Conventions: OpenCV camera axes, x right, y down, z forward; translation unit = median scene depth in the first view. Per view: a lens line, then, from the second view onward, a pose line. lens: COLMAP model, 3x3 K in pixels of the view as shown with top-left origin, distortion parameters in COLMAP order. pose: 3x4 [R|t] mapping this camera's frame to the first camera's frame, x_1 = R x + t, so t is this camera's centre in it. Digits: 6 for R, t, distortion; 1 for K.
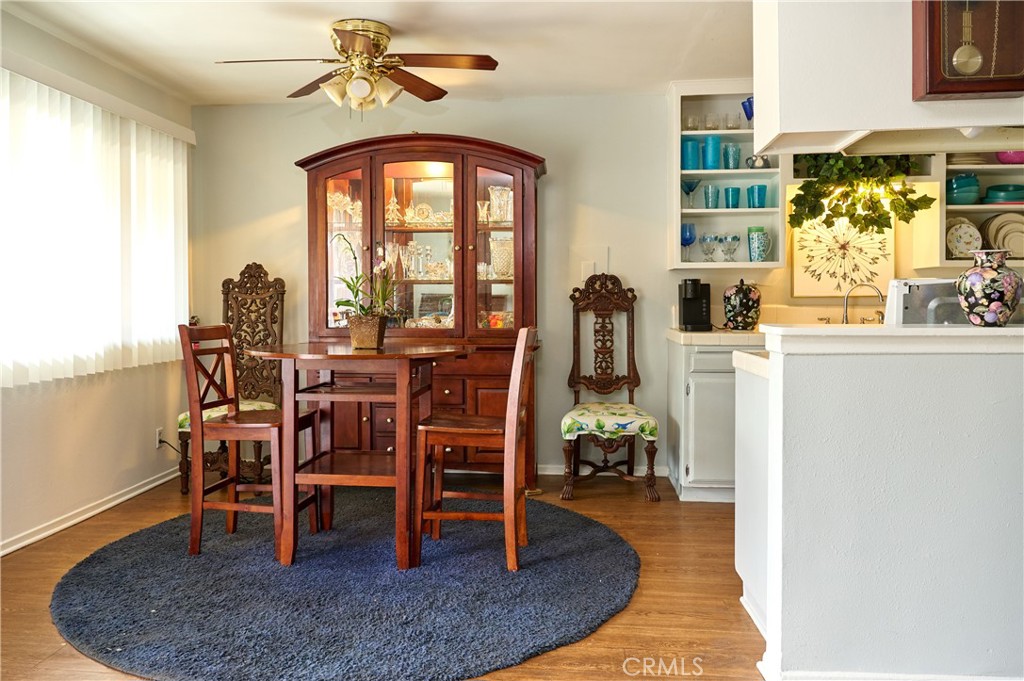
lens RADIAL K [[693.2, 0, 511.1], [0, 693.2, 343.8], [0, 0, 1]] dist [0.000102, -0.003114]
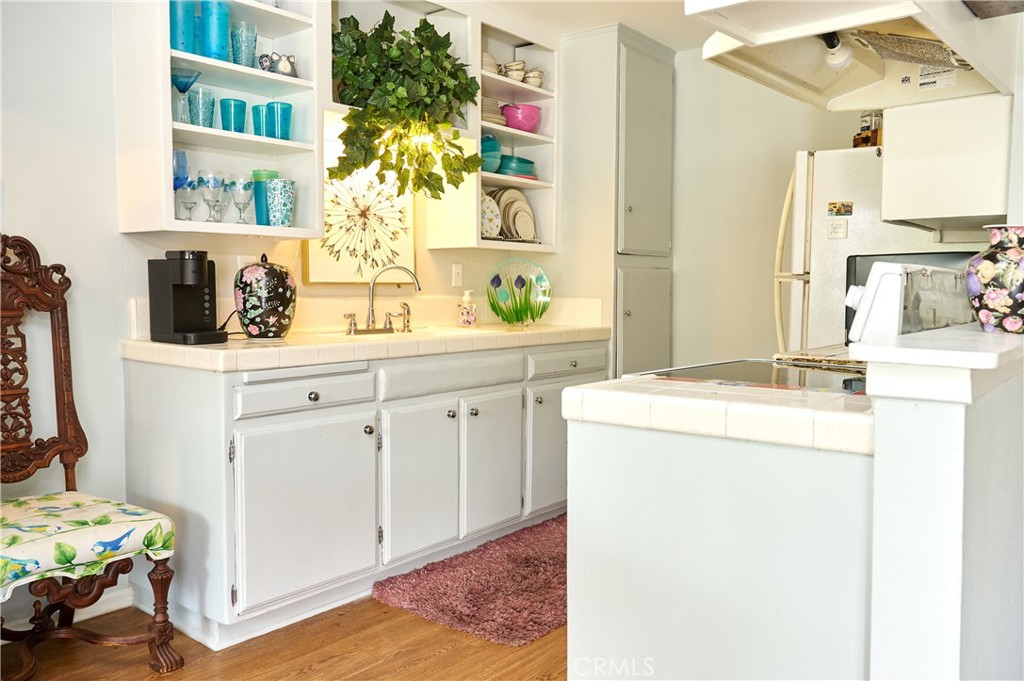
lens RADIAL K [[823.8, 0, 513.1], [0, 823.8, 352.9], [0, 0, 1]] dist [-0.000581, -0.006015]
pose [[0.582718, -0.061764, 0.810324, -0.132238], [0.044733, 0.998034, 0.043903, -0.029227], [-0.811442, 0.010665, 0.584335, 0.404861]]
